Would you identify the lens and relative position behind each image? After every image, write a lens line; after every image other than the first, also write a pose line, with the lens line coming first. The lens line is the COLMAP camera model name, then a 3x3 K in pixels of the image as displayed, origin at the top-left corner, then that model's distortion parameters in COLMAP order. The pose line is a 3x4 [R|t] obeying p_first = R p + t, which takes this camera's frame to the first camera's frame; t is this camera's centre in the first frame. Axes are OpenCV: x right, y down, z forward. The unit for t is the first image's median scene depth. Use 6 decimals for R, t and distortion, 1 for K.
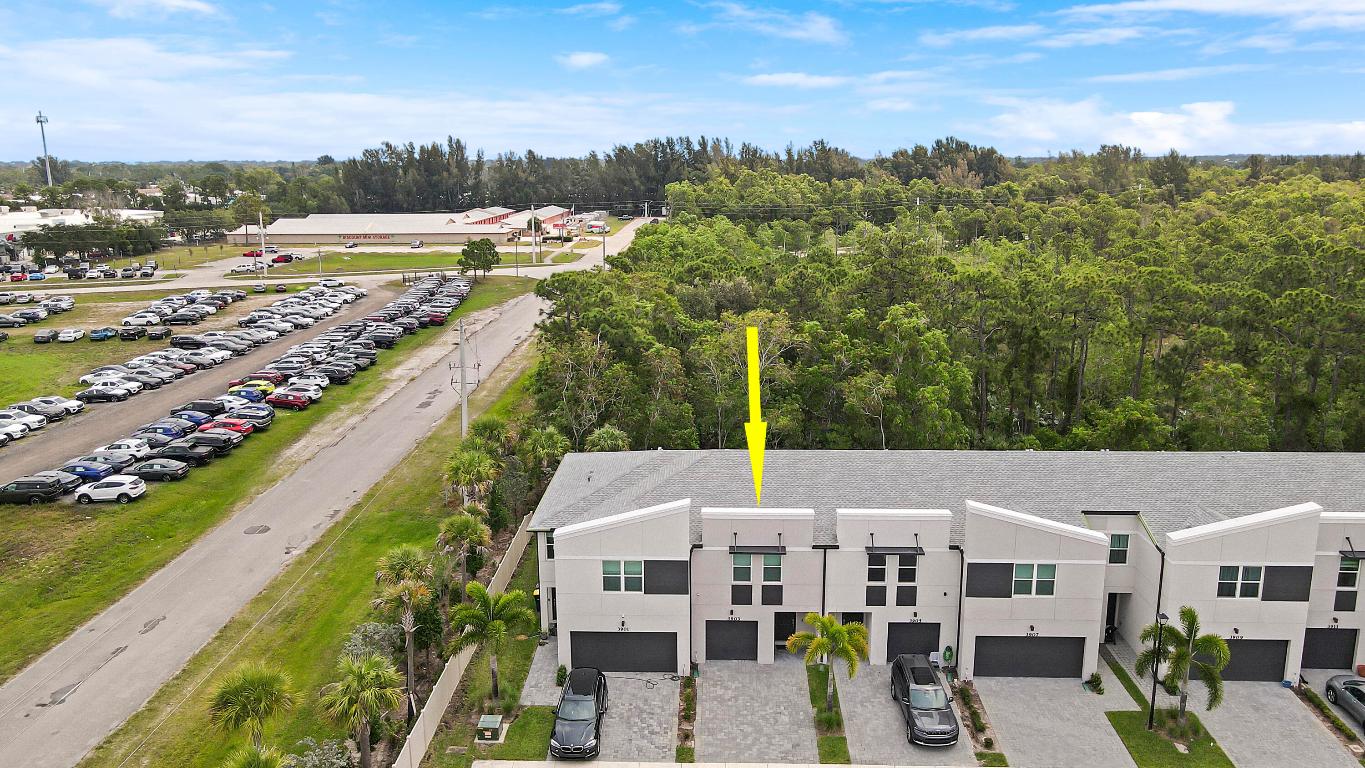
lens RADIAL K [[1013.0, 0, 687.3], [0, 1013.0, 378.0], [0, 0, 1]] dist [0.007701, 0.015784]
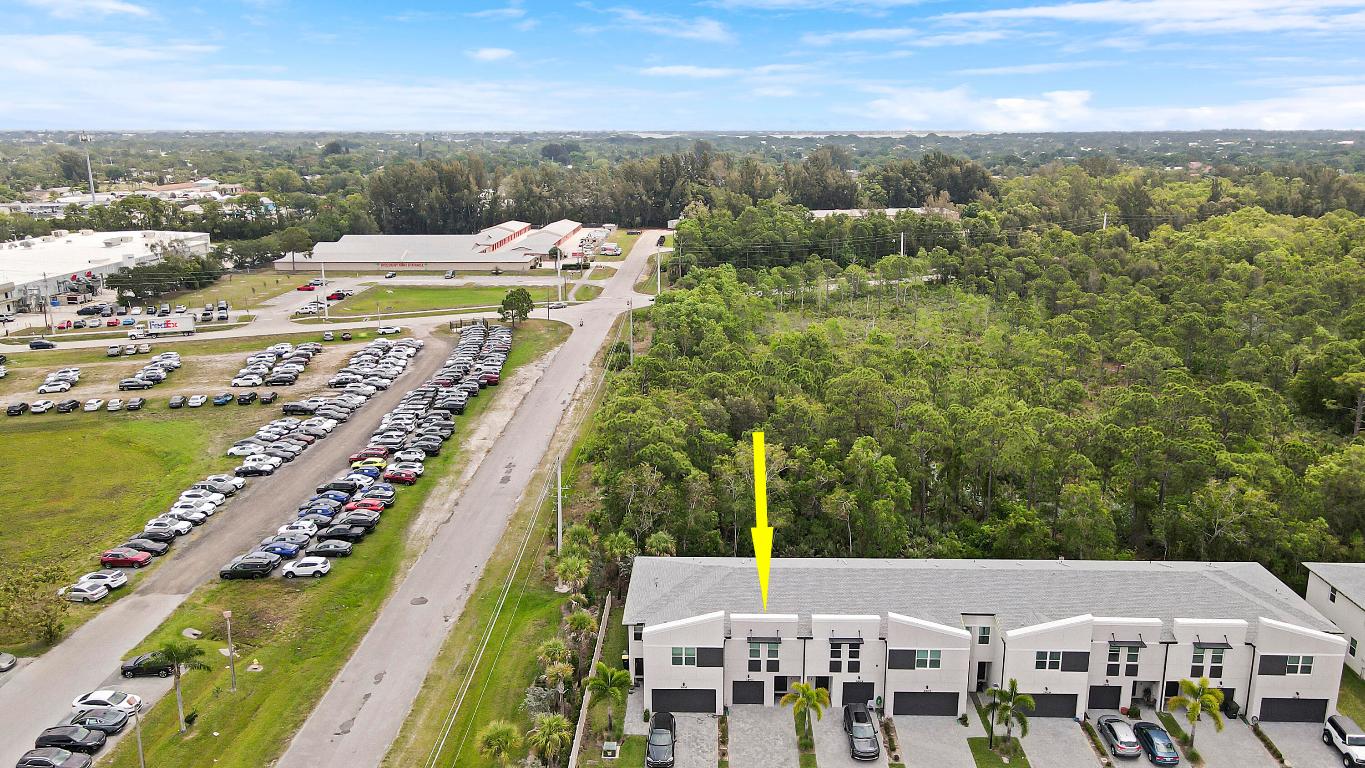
lens RADIAL K [[1013.7, 0, 697.5], [0, 1013.7, 364.2], [0, 0, 1]] dist [0.008350, 0.009264]
pose [[0.999913, 0.001837, 0.013076, -0.062375], [-0.002054, 0.999861, 0.016573, -0.306902], [-0.013044, -0.016599, 0.999777, -0.649381]]
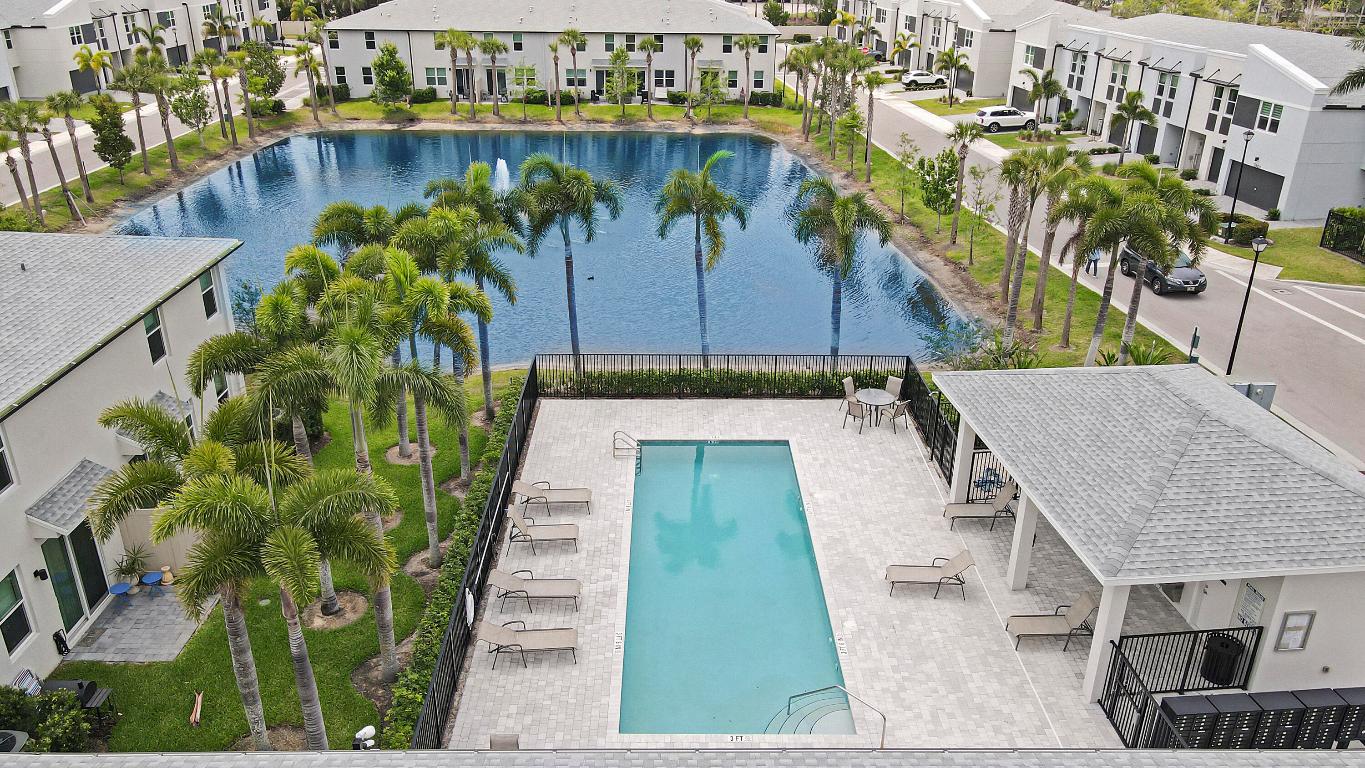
lens RADIAL K [[1013.0, 0, 687.3], [0, 1013.0, 378.0], [0, 0, 1]] dist [0.007701, 0.015784]
pose [[0.151817, 0.408219, -0.900172, 1.417101], [-0.218294, 0.902087, 0.372271, 0.171518], [0.964002, 0.139985, 0.226063, 0.083275]]
